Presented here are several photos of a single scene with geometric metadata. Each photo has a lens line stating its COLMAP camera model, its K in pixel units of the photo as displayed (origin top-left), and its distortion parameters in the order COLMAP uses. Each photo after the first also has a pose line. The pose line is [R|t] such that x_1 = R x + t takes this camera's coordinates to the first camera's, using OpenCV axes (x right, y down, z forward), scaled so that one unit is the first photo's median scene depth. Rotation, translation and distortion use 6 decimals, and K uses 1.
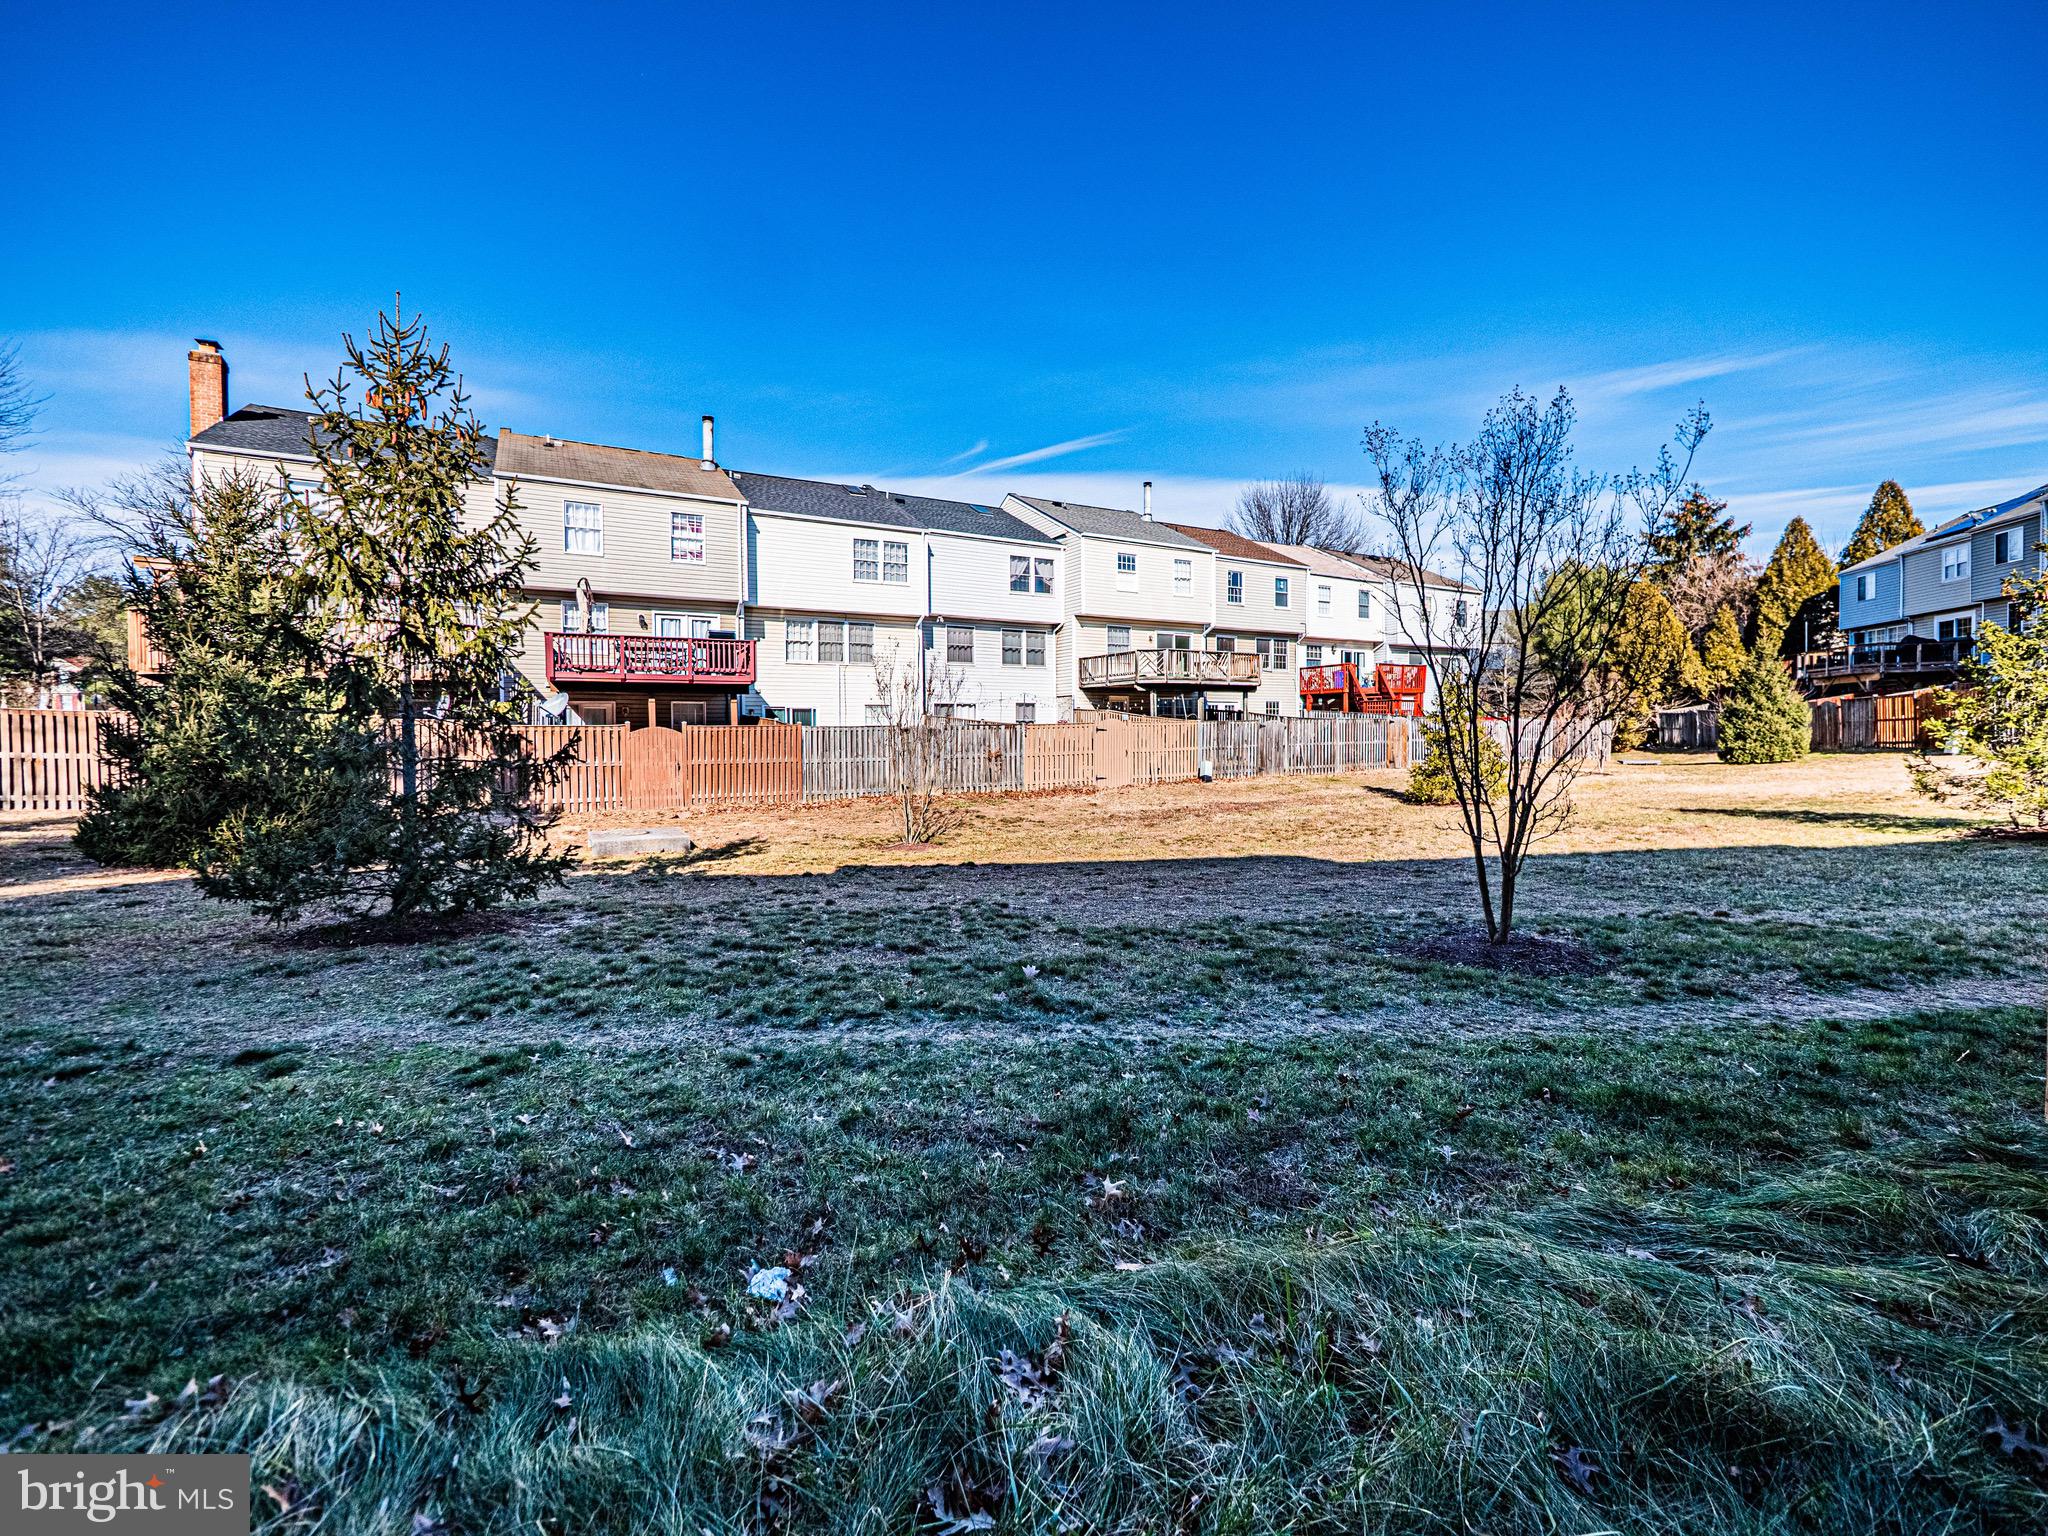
lens RADIAL K [[870.8, 0, 1022.1], [0, 870.8, 760.4], [0, 0, 1]] dist [-0.007909, 0.001956]
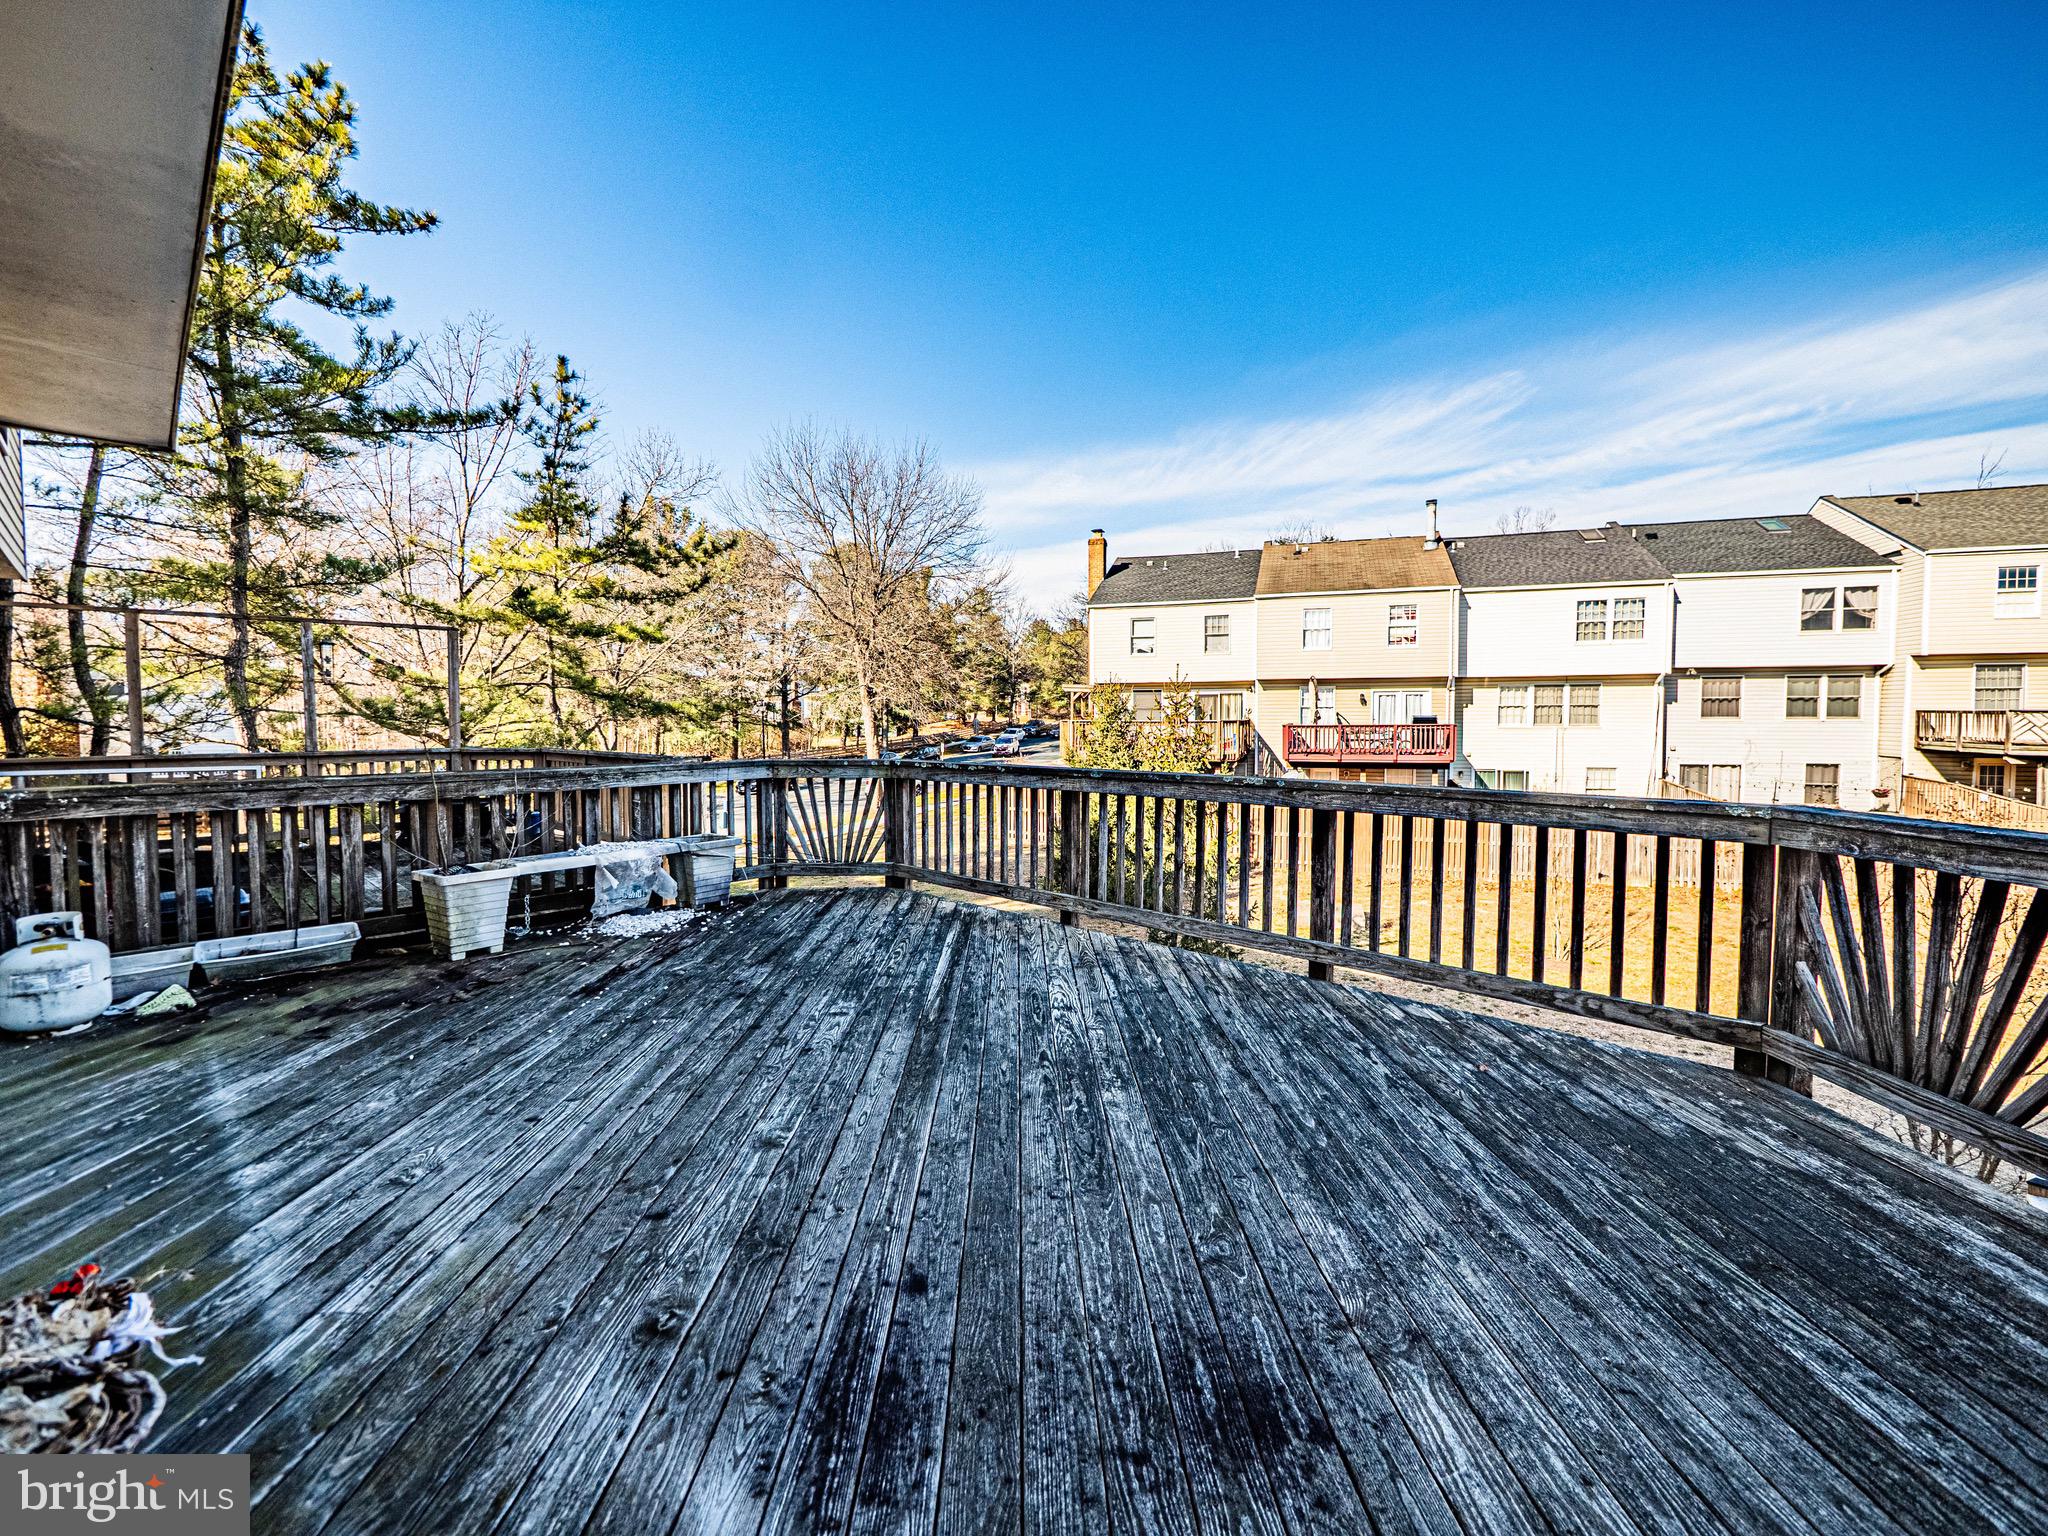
lens RADIAL K [[870.8, 0, 1022.7], [0, 870.8, 753.0], [0, 0, 1]] dist [-0.007909, 0.001956]
pose [[0.672776, 0.036477, -0.738946, 0.099553], [-0.022319, 0.999330, 0.029011, -0.082537], [0.739509, -0.003025, 0.673140, -0.109692]]
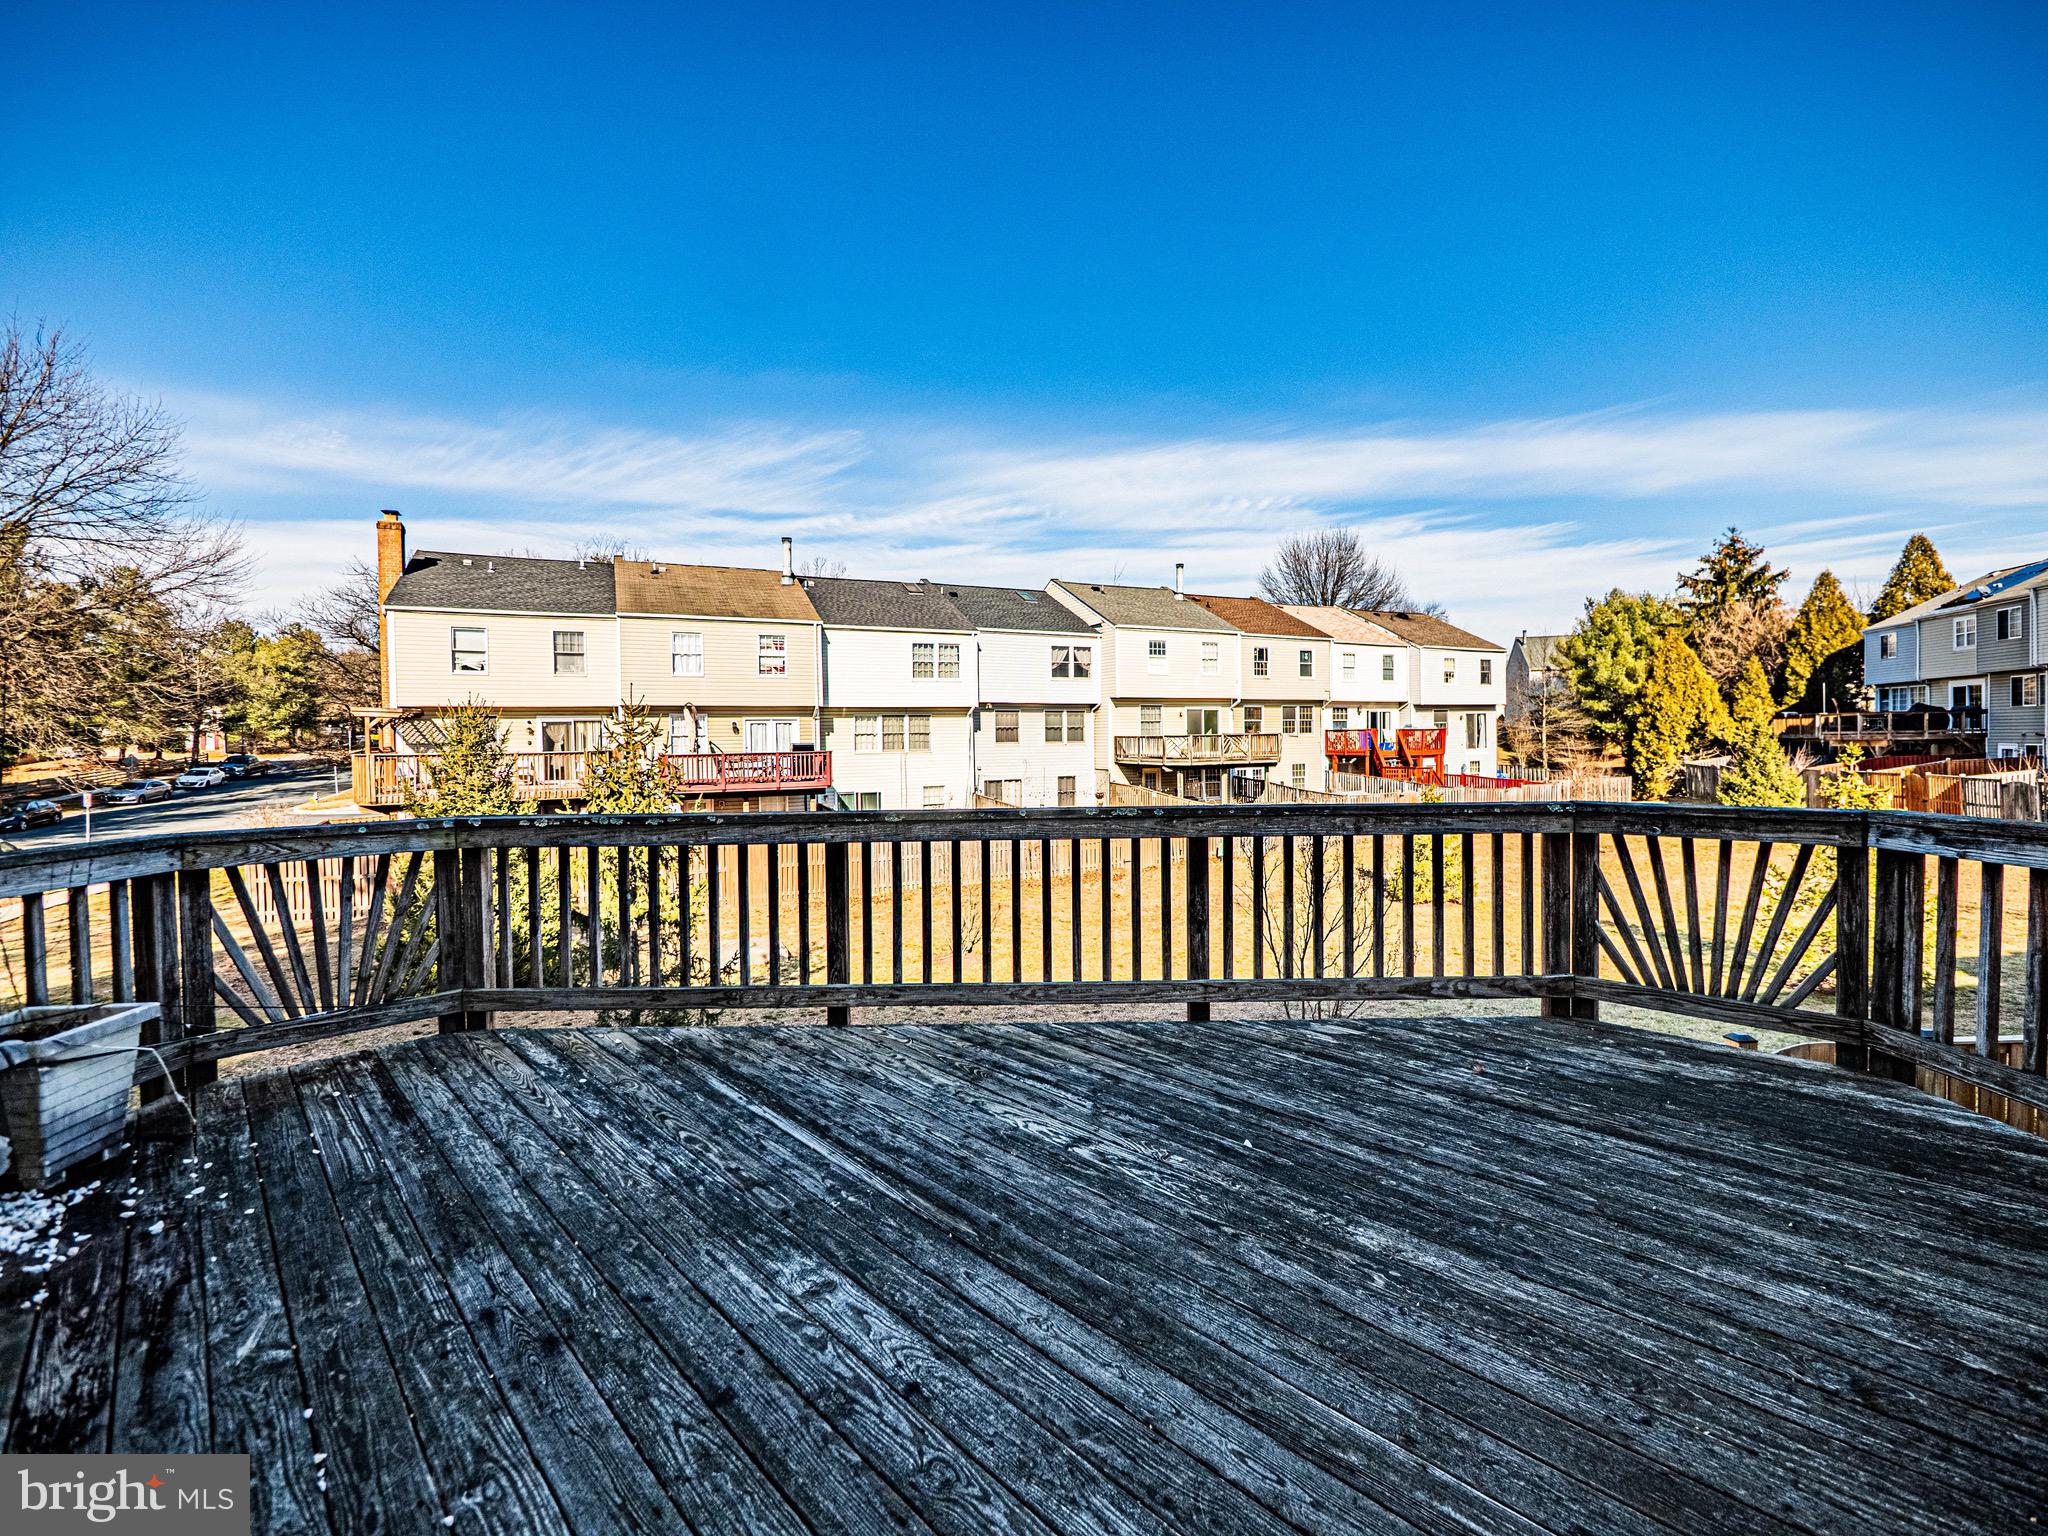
lens RADIAL K [[870.8, 0, 1023.8], [0, 870.8, 758.5], [0, 0, 1]] dist [-0.007909, 0.001956]
pose [[0.997892, -0.005434, -0.064674, 0.021677], [0.005069, 0.999970, -0.005812, -0.081672], [0.064704, 0.005471, 0.997890, -0.111296]]
